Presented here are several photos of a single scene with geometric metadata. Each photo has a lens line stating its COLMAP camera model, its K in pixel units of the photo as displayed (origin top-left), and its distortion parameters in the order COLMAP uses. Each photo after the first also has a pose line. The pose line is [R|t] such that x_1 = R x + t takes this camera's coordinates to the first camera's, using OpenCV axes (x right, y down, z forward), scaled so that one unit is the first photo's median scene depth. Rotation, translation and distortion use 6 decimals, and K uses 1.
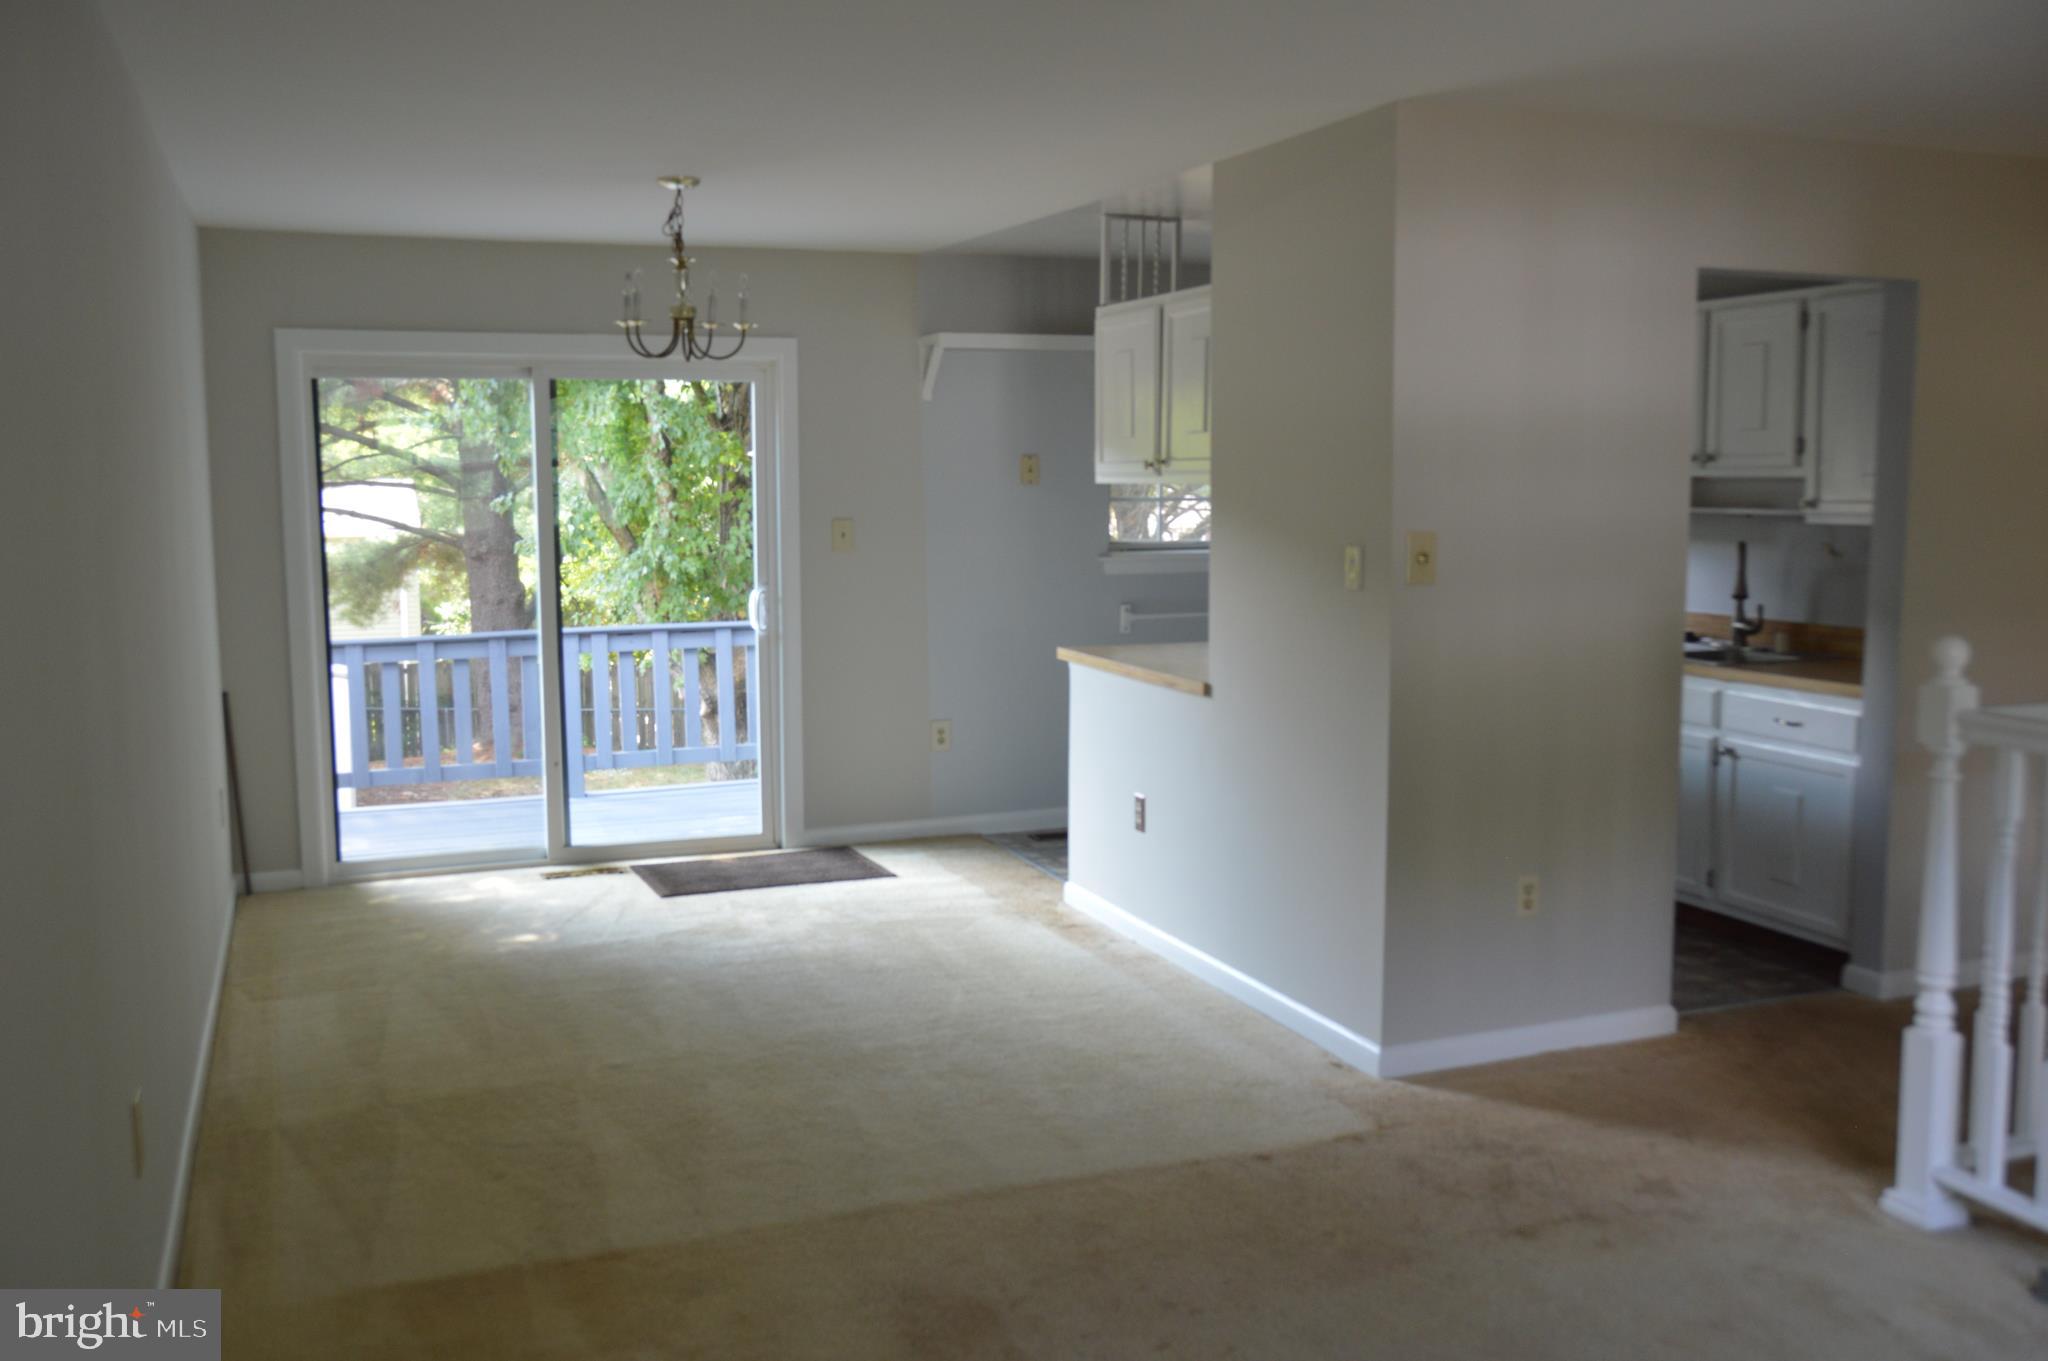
lens RADIAL K [[1810.2, 0, 1019.5], [0, 1810.2, 686.1], [0, 0, 1]] dist [-0.020583, -0.005936]
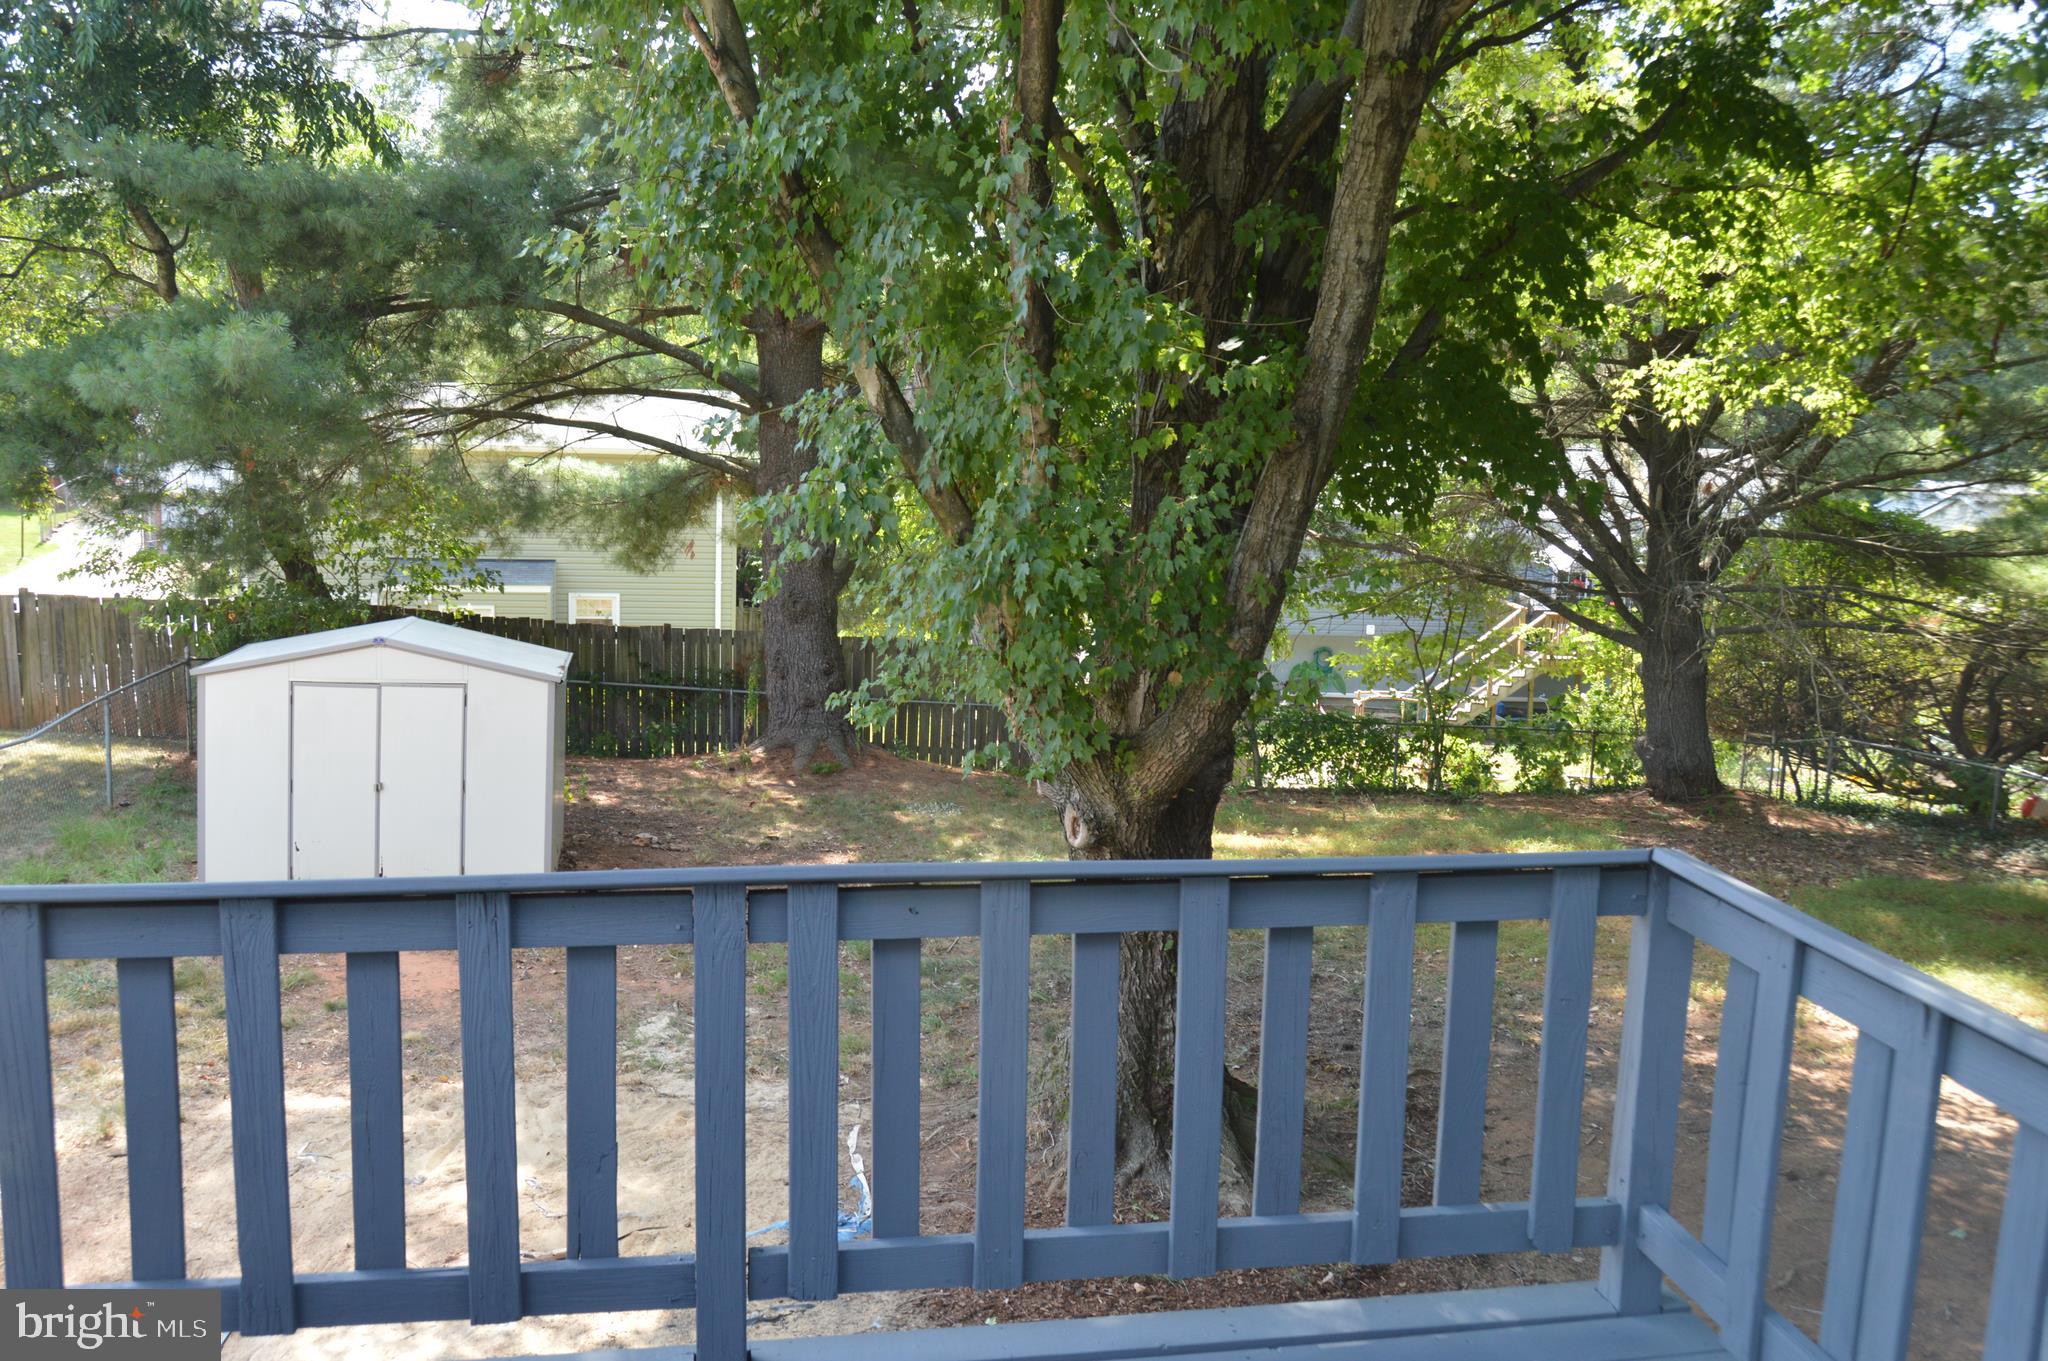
lens RADIAL K [[1810.2, 0, 1019.3], [0, 1810.2, 673.5], [0, 0, 1]] dist [-0.020583, -0.005936]
pose [[0.979985, 0.063052, -0.188820, -0.101849], [-0.056937, 0.997668, 0.037641, -0.057456], [0.190753, -0.026137, 0.981290, 0.512947]]
